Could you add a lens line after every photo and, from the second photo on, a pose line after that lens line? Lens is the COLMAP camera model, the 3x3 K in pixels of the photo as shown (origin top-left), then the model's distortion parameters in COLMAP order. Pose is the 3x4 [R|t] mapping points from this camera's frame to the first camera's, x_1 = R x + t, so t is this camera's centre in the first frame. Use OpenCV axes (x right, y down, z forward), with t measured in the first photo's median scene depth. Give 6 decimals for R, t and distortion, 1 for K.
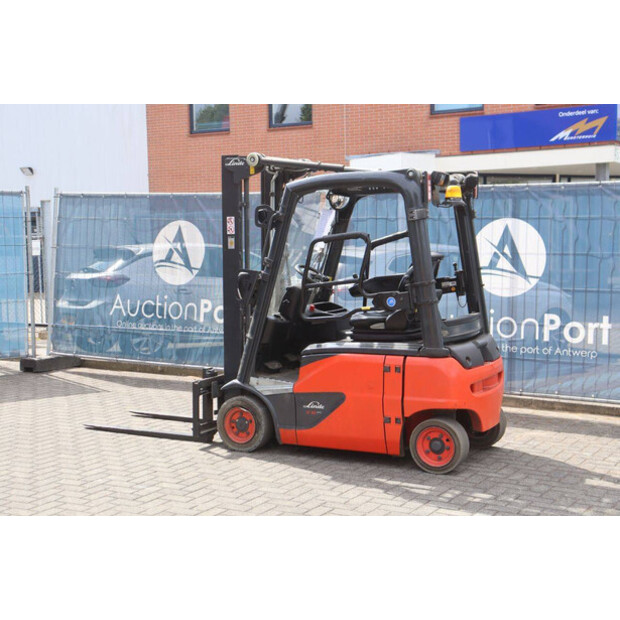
lens RADIAL K [[955.7, 0, 310.0], [0, 955.7, 310.0], [0, 0, 1]] dist [0.144849, 0.013017]
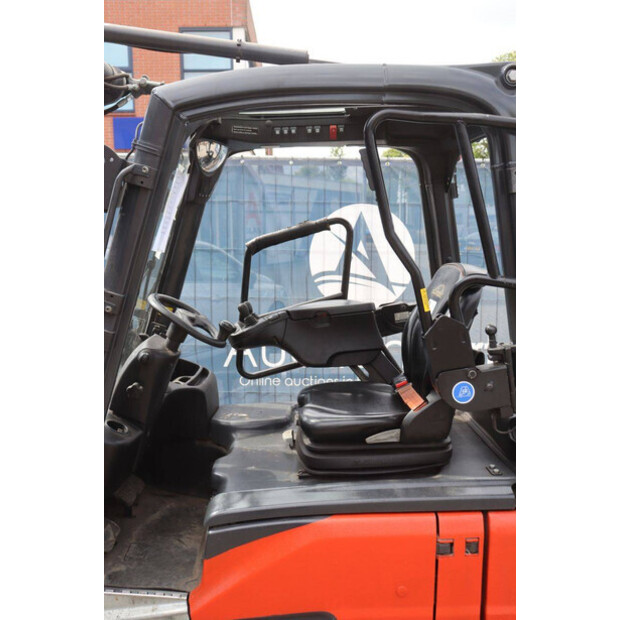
lens RADIAL K [[669.2, 0, 310.0], [0, 669.2, 310.0], [0, 0, 1]] dist [-0.024850, 0.004973]
pose [[0.867451, -0.056911, 0.494258, -0.097956], [0.034159, 0.997904, 0.054953, -0.054094], [-0.496349, -0.030785, 0.867577, 0.696802]]
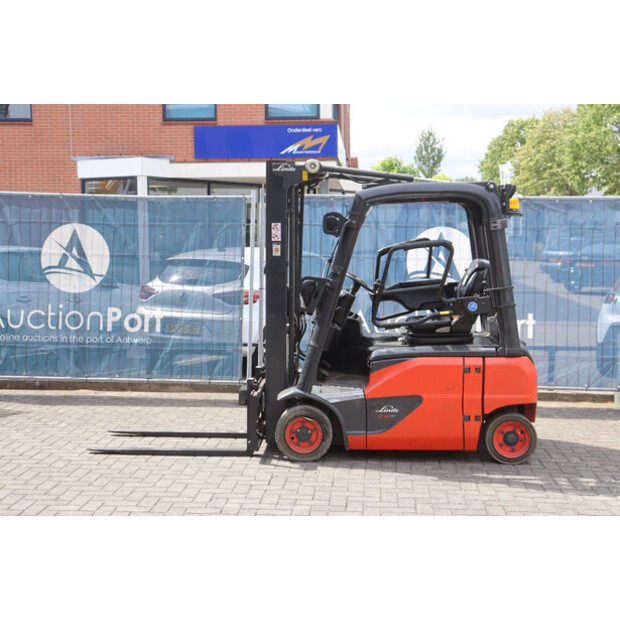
lens RADIAL K [[910.6, 0, 310.0], [0, 910.6, 310.0], [0, 0, 1]] dist [0.111173, 0.041576]
pose [[0.907614, -0.026504, 0.418967, -0.444554], [0.025655, 0.999641, 0.007660, -0.014888], [-0.419020, 0.003796, 0.907969, 0.140330]]
